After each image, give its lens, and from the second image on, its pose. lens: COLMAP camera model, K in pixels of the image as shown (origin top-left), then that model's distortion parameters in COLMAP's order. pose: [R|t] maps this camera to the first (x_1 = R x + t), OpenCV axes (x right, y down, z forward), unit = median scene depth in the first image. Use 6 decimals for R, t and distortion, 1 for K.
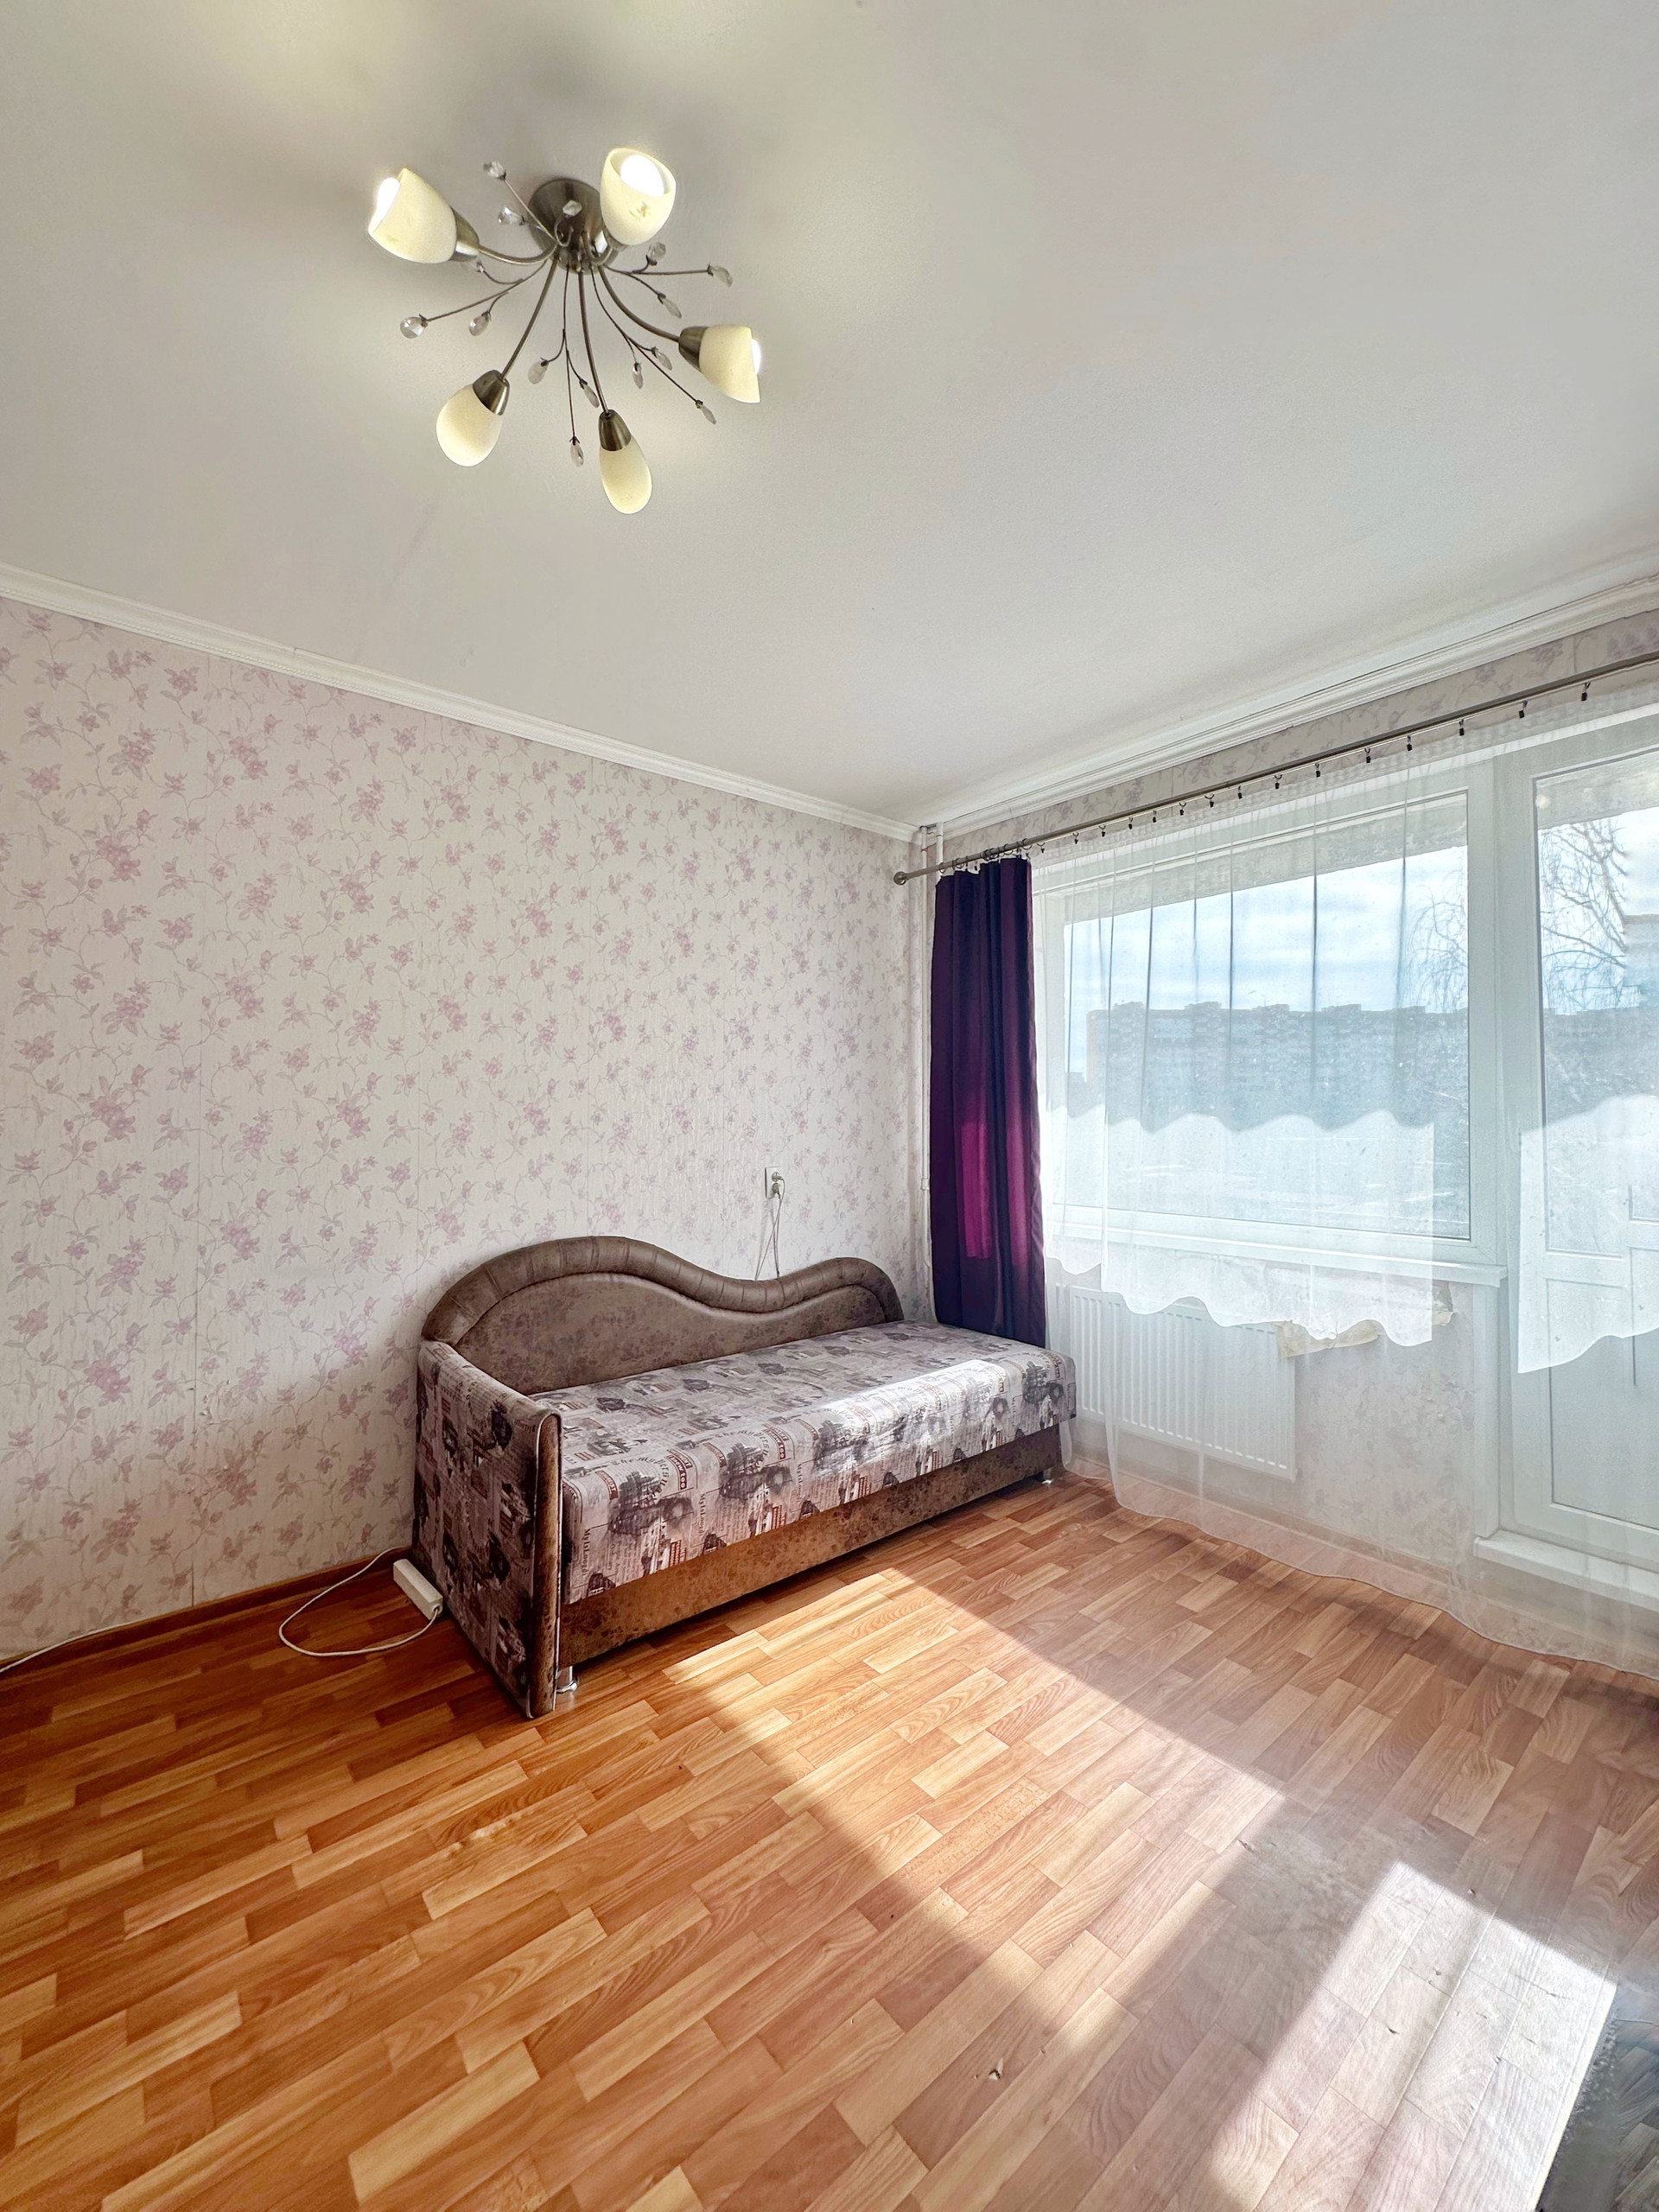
lens RADIAL K [[923.6, 0, 829.2], [0, 923.6, 1094.0], [0, 0, 1]] dist [-0.004865, -0.000935]
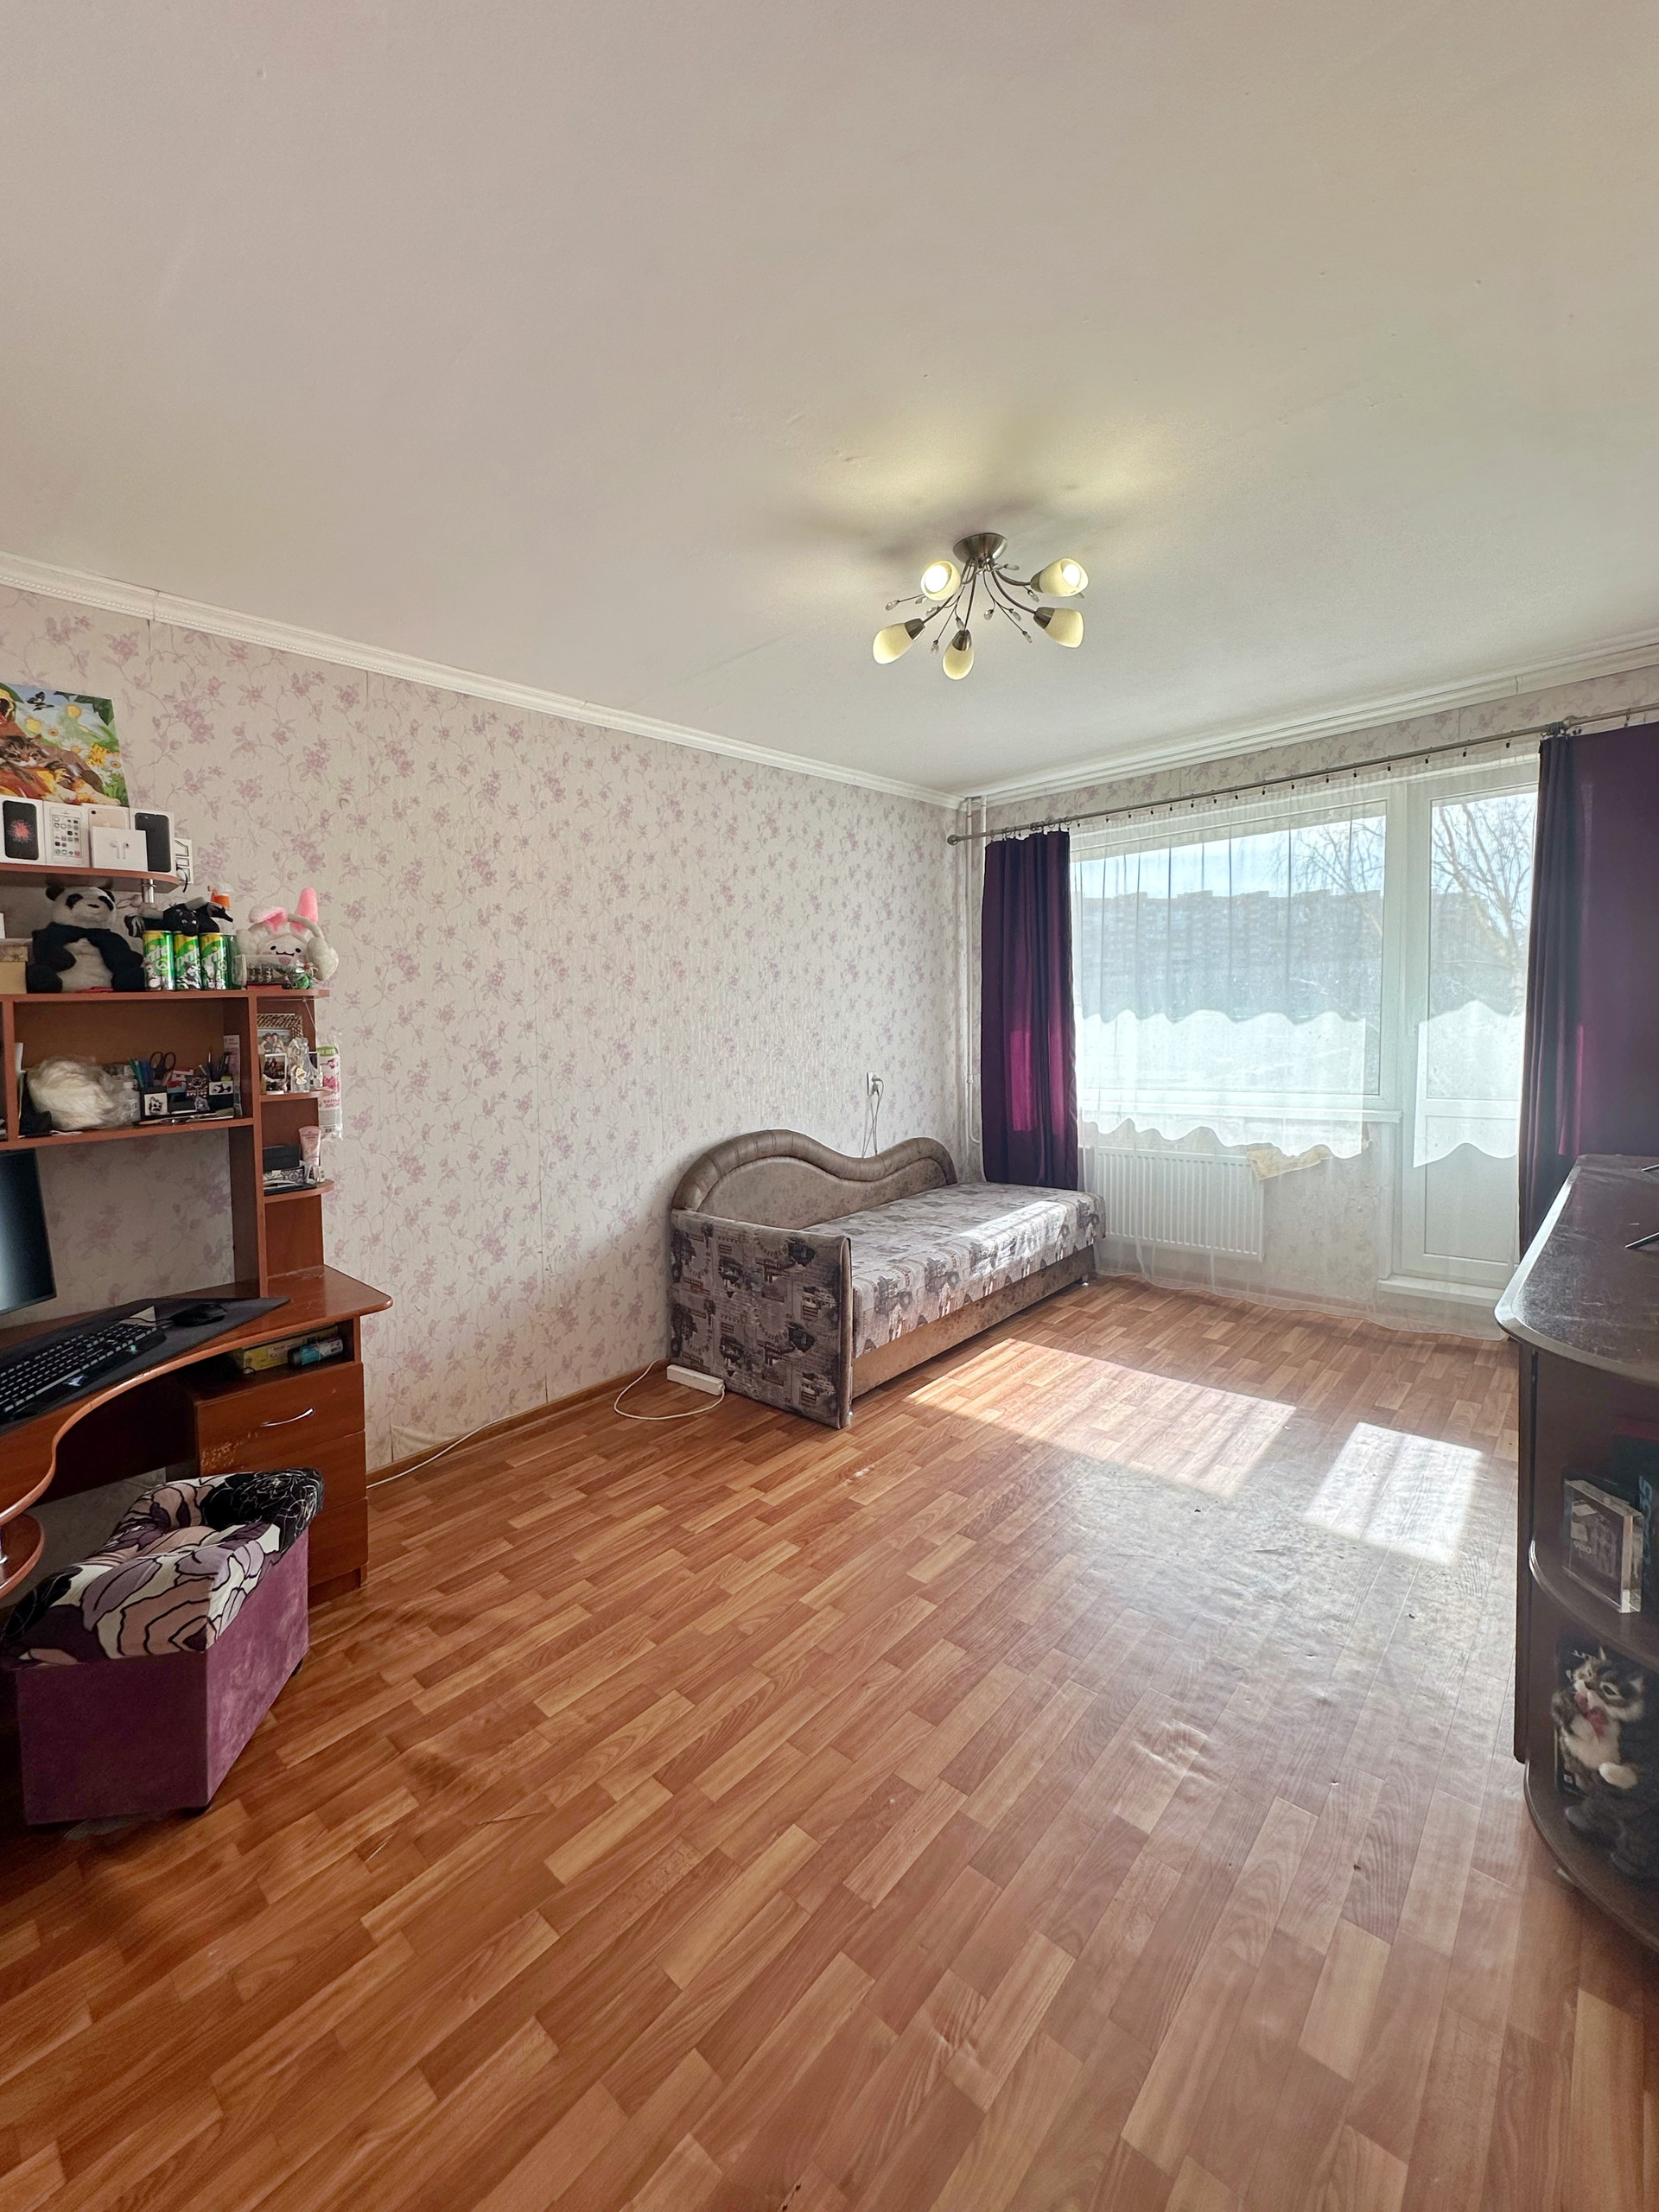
lens RADIAL K [[923.6, 0, 836.5], [0, 923.6, 1087.4], [0, 0, 1]] dist [-0.004865, -0.000935]
pose [[0.989671, -0.055292, 0.132267, -0.383973], [0.041811, 0.993842, 0.102613, -0.046299], [-0.137126, -0.096022, 0.985888, -0.376141]]
